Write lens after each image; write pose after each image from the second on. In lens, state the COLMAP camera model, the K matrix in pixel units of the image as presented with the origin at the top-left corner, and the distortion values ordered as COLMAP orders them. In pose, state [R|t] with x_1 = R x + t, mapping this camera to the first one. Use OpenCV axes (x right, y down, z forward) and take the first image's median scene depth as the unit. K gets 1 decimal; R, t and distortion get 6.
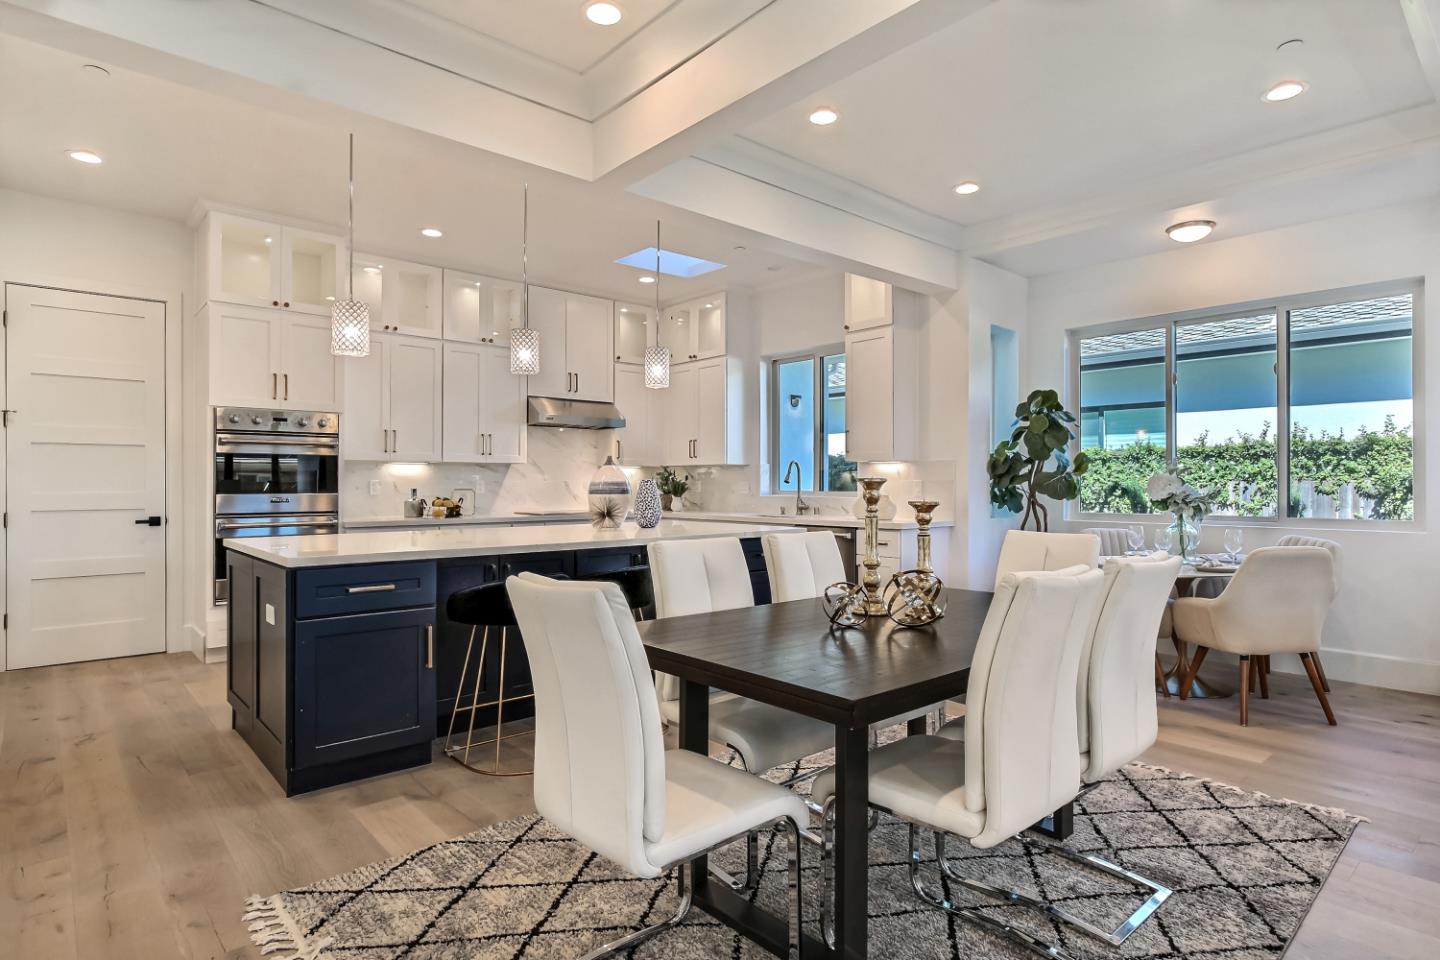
lens RADIAL K [[765.3, 0, 720.0], [0, 765.3, 481.3], [0, 0, 1]] dist [-0.020902, 0.001293]
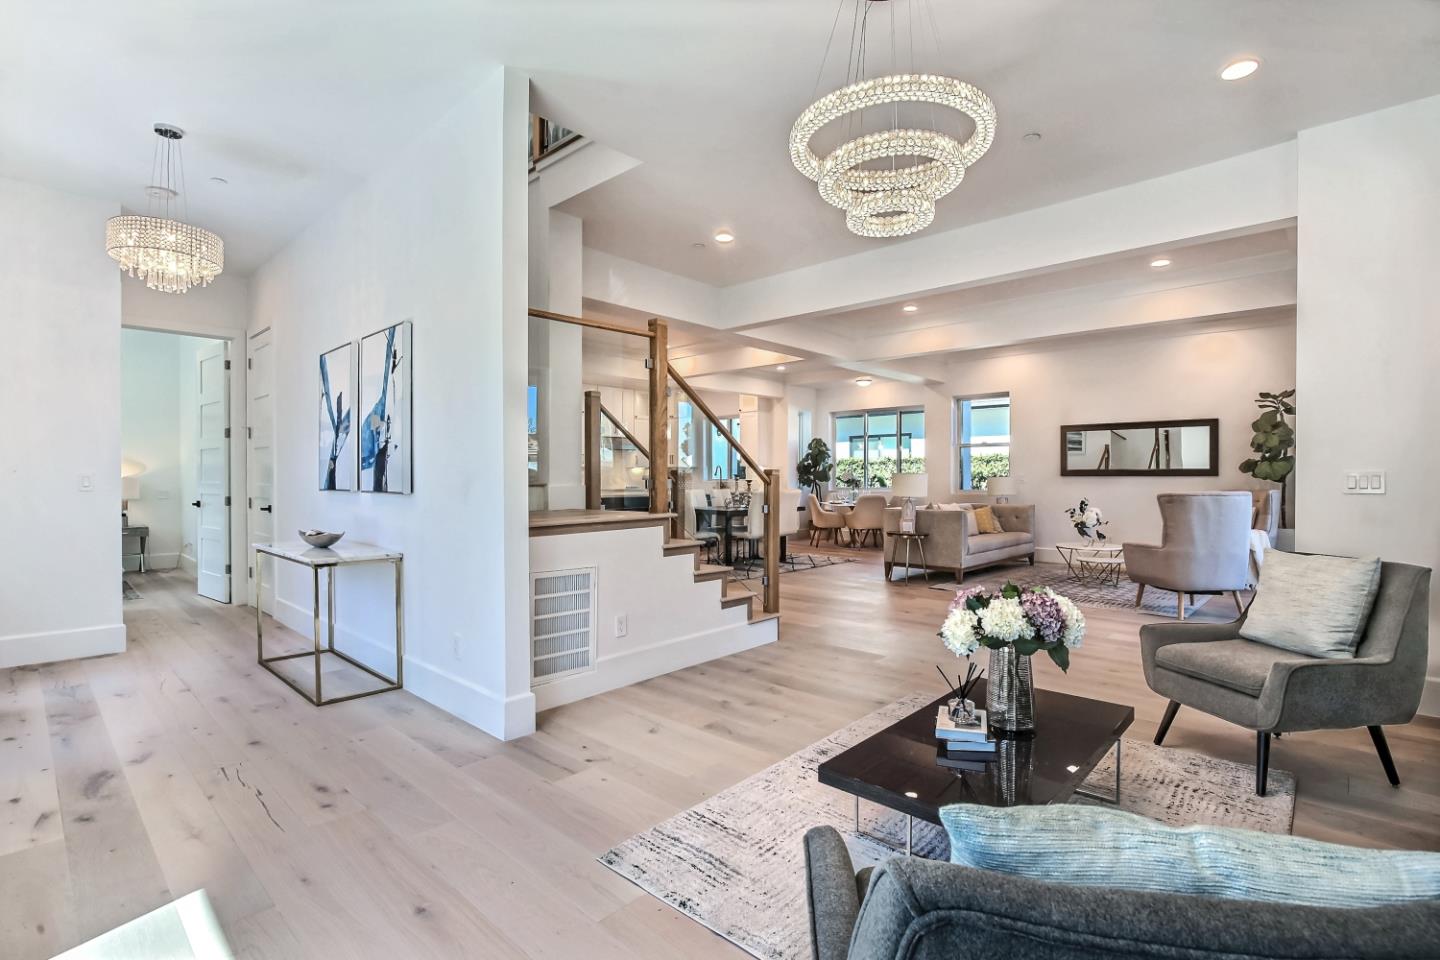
lens RADIAL K [[677.0, 0, 723.5], [0, 677.0, 480.6], [0, 0, 1]] dist [-0.015959, -0.000299]
pose [[0.994810, -0.005385, 0.101612, -0.087153], [0.004290, 0.999930, 0.010999, -0.004824], [-0.101664, -0.010506, 0.994763, -0.927440]]
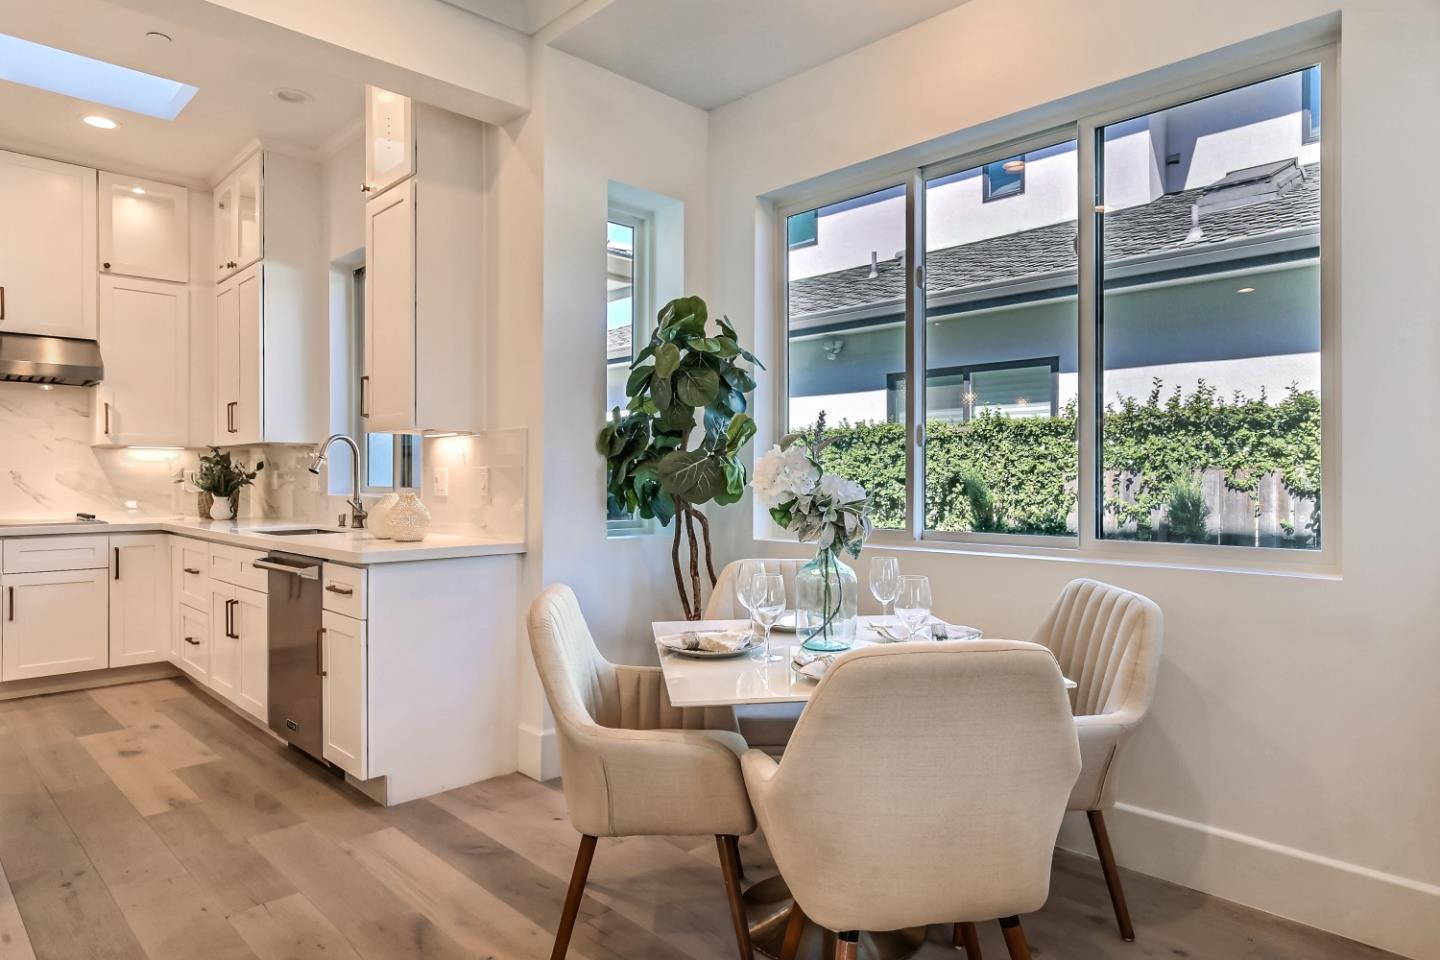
lens RADIAL K [[867.7, 0, 724.4], [0, 867.7, 482.9], [0, 0, 1]] dist [-0.010888, -0.004696]
pose [[0.997568, -0.001320, 0.069685, 0.316805], [0.000587, 0.999944, 0.010536, 0.002586], [-0.069695, -0.010470, 0.997513, 0.303838]]
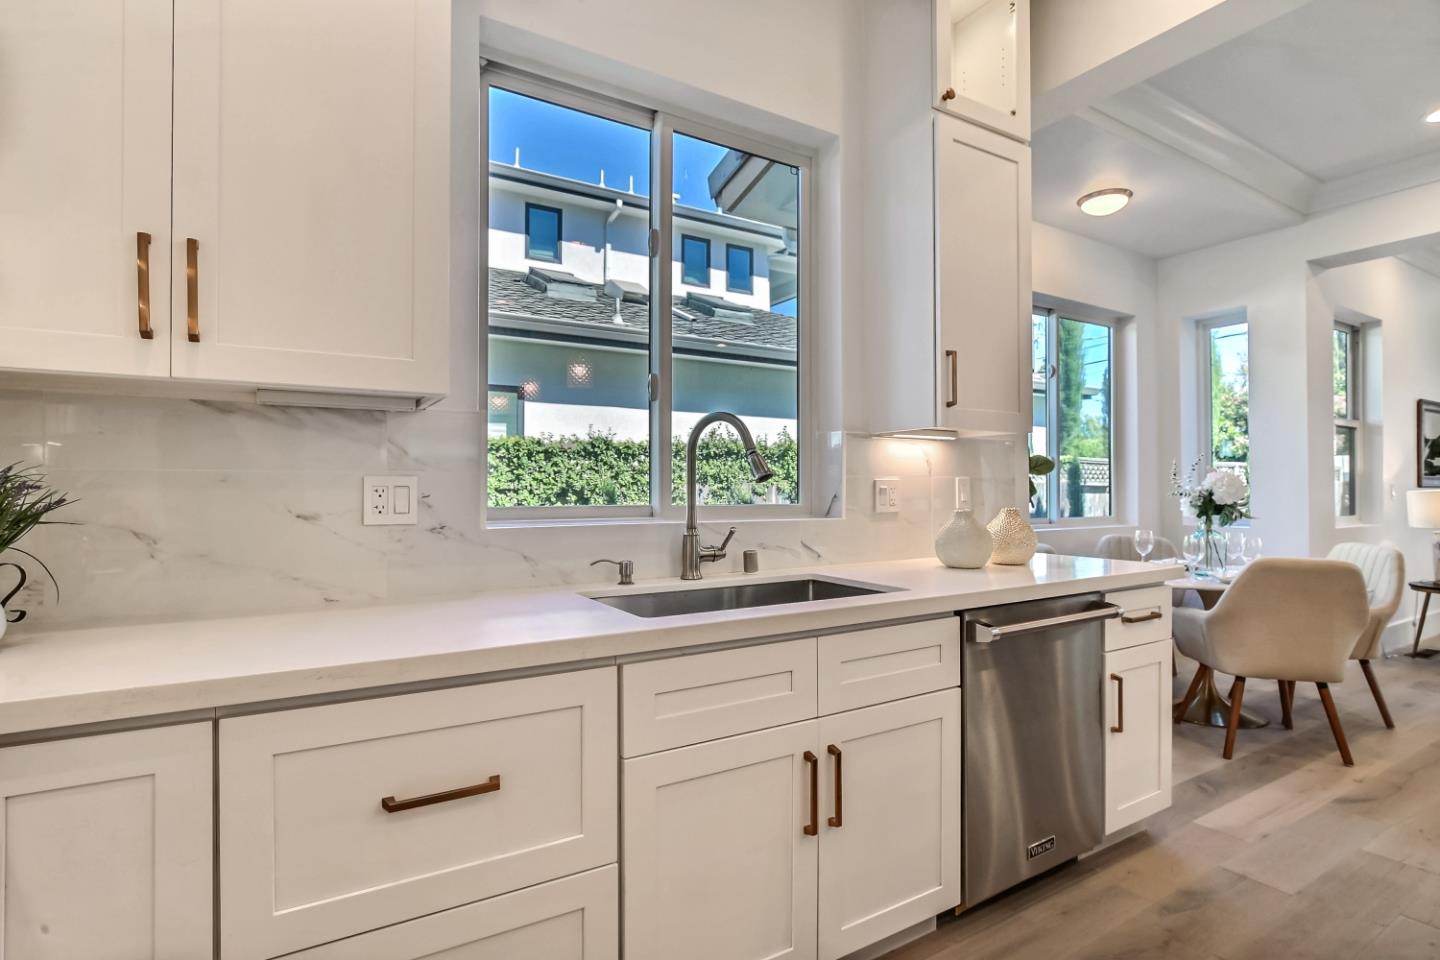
lens RADIAL K [[707.0, 0, 729.2], [0, 707.0, 494.0], [0, 0, 1]] dist [-0.006207, -0.000503]
pose [[0.157836, -0.009933, 0.987415, -0.178617], [-0.004384, 0.999933, 0.010760, 0.004239], [-0.987456, -0.006027, 0.157781, 0.879229]]
